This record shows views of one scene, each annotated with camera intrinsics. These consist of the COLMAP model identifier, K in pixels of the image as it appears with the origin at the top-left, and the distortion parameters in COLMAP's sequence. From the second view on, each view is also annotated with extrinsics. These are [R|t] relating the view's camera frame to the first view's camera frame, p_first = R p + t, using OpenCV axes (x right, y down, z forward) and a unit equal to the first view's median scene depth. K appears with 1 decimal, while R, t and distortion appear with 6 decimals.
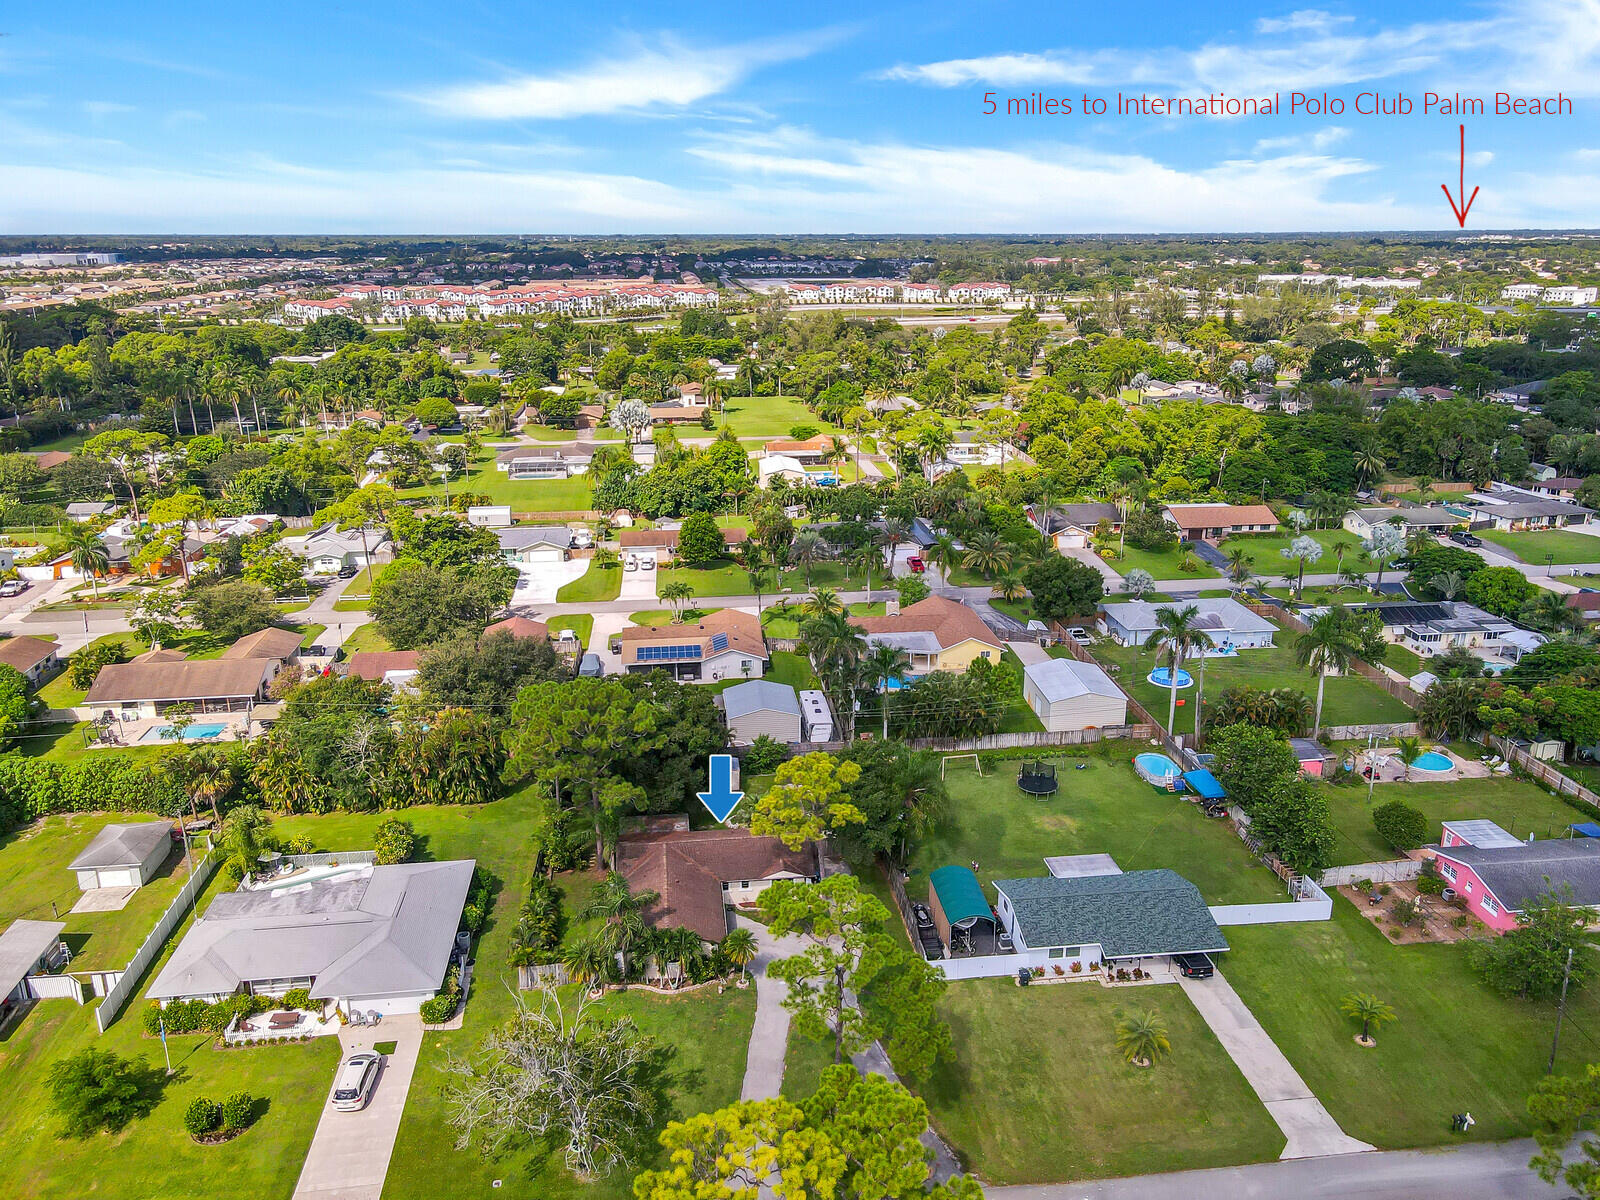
lens RADIAL K [[1152.5, 0, 800.0], [0, 1152.5, 600.0], [0, 0, 1]] dist [0.011207, 0.002659]
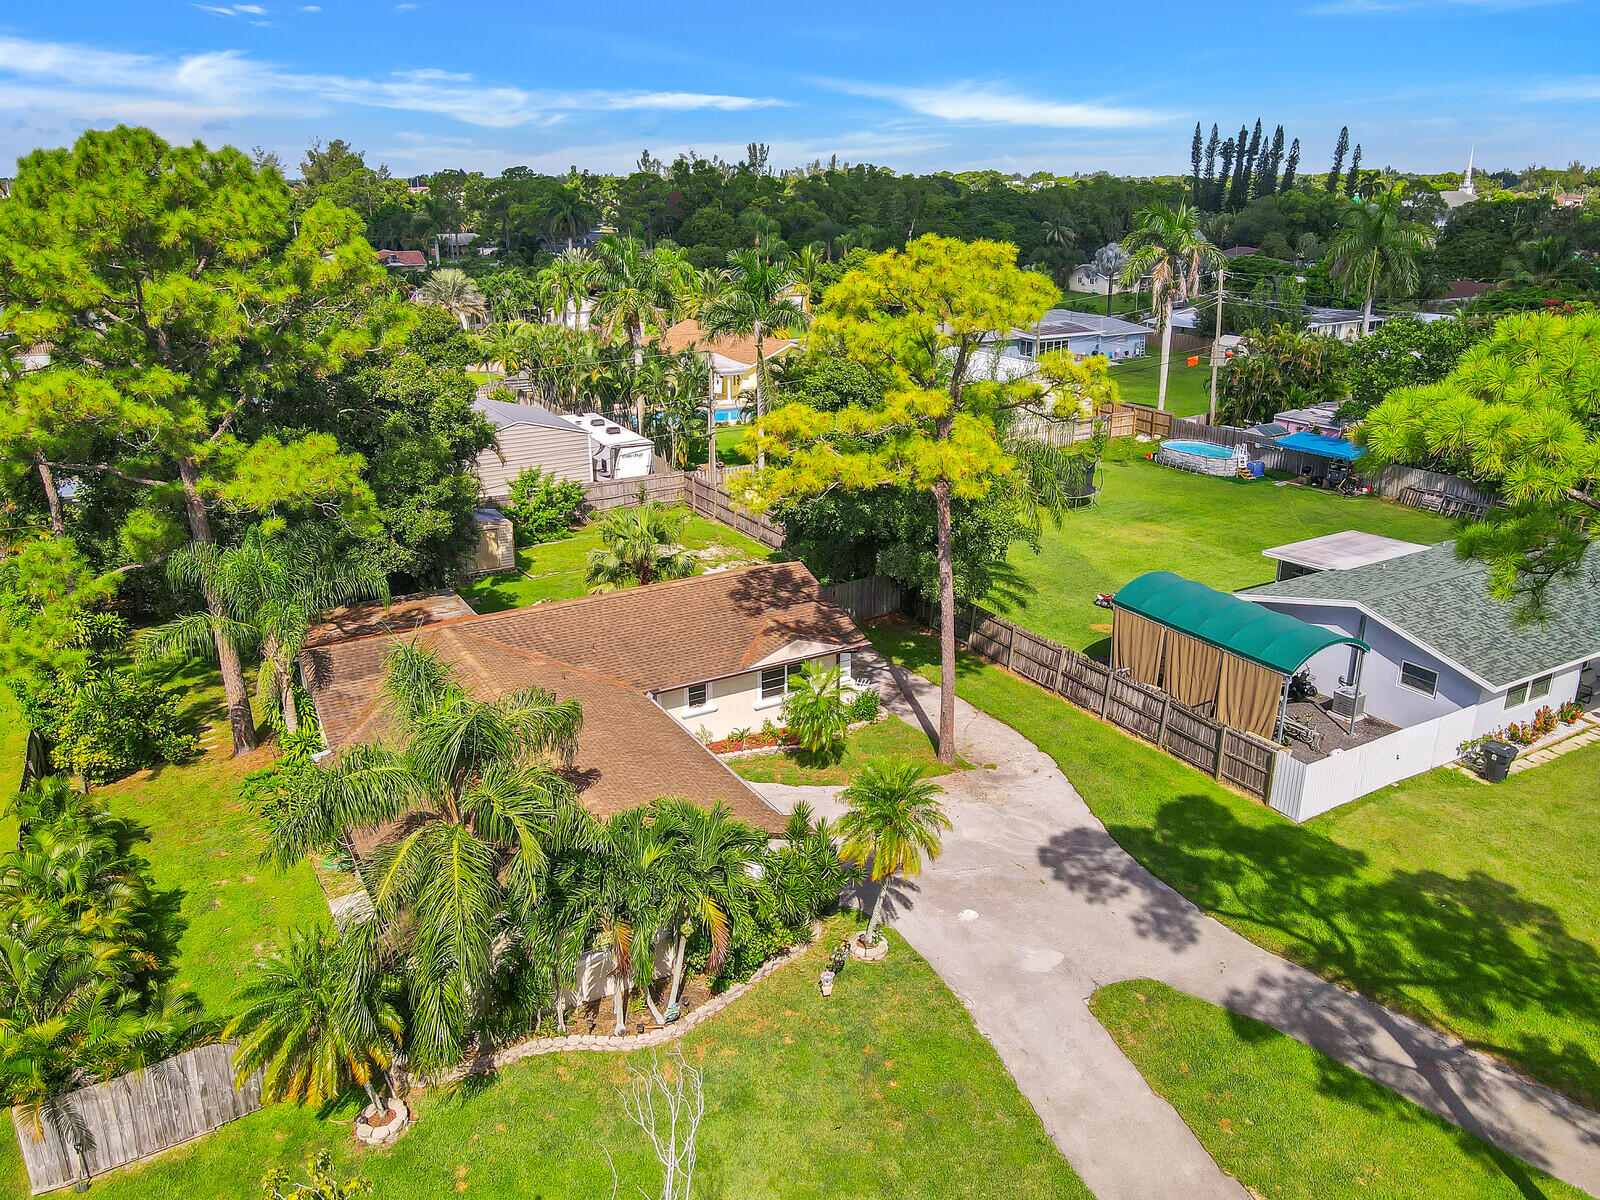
lens RADIAL K [[1152.5, 0, 800.0], [0, 1152.5, 600.0], [0, 0, 1]] dist [0.011207, 0.002659]
pose [[0.915032, -0.130793, 0.381589, -0.157399], [0.114044, 0.991262, 0.066292, 0.198446], [-0.386925, -0.017141, 0.921952, 0.658454]]
